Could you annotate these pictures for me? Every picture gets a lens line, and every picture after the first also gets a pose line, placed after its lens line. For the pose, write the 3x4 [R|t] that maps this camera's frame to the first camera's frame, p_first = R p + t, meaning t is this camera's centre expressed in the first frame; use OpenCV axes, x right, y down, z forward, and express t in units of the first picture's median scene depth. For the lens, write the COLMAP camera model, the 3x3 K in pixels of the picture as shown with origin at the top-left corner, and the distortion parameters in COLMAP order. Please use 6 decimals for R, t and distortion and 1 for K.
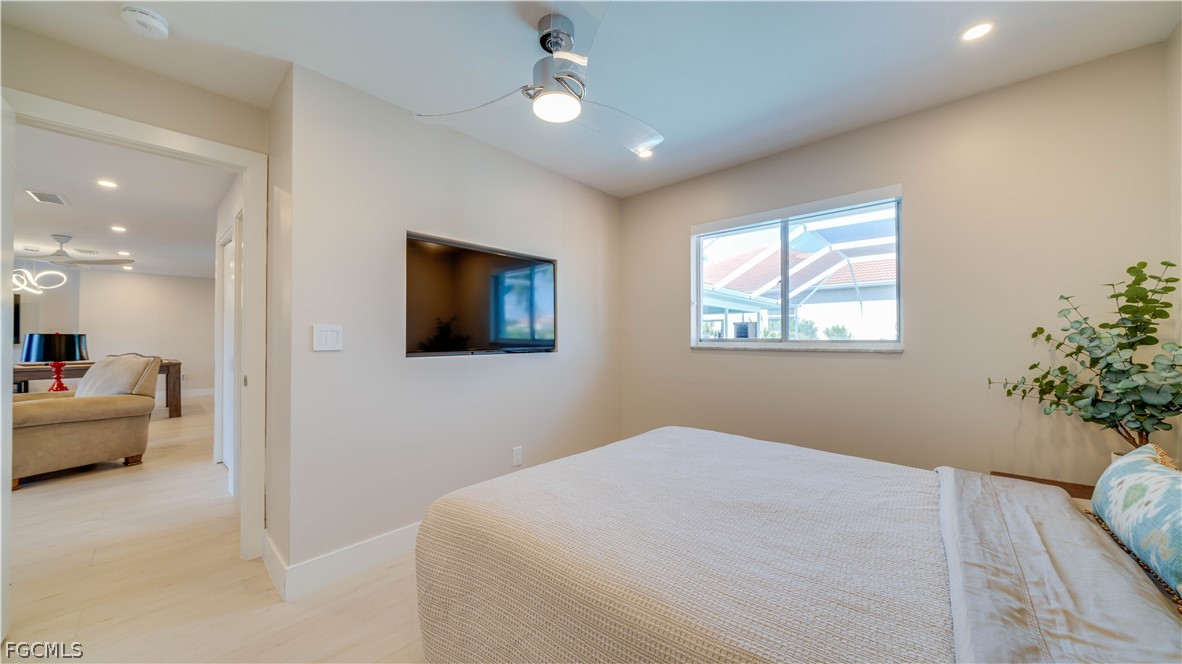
lens RADIAL K [[405.3, 0, 592.4], [0, 405.3, 335.7], [0, 0, 1]] dist [-0.001027, -0.000078]
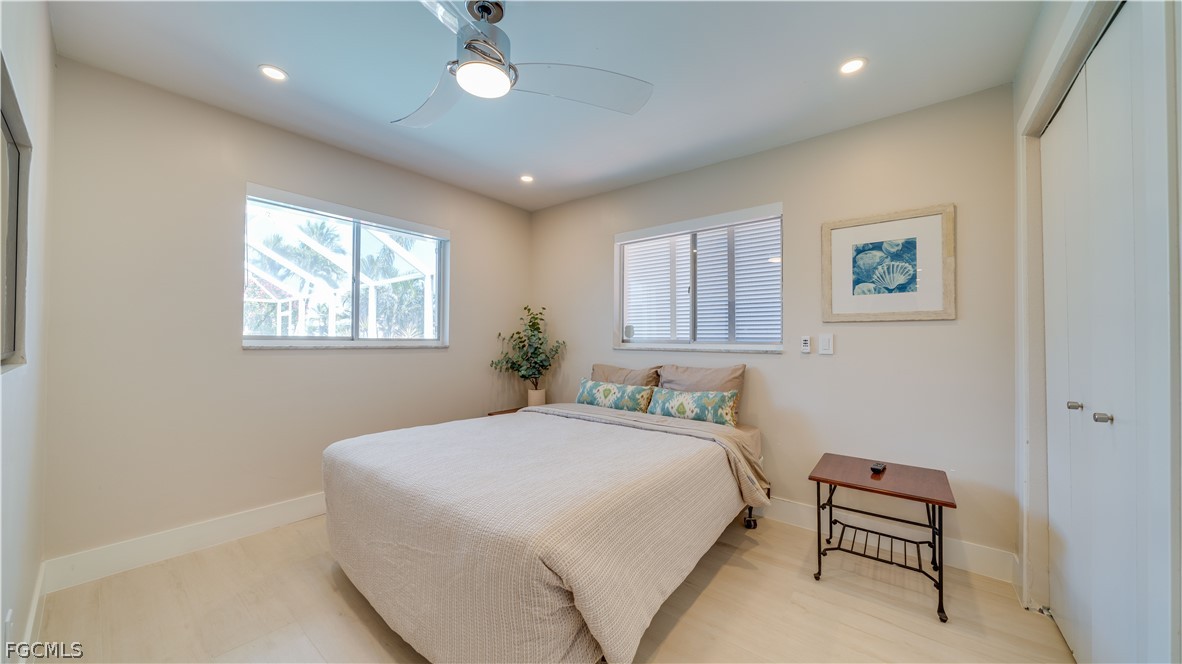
lens RADIAL K [[405.3, 0, 592.4], [0, 405.3, 335.7], [0, 0, 1]] dist [-0.001027, -0.000078]
pose [[-0.019792, 0.017120, 0.999658, -0.806924], [-0.015690, 0.999725, -0.017432, 0.020138], [-0.999681, -0.016030, -0.019518, 0.601781]]
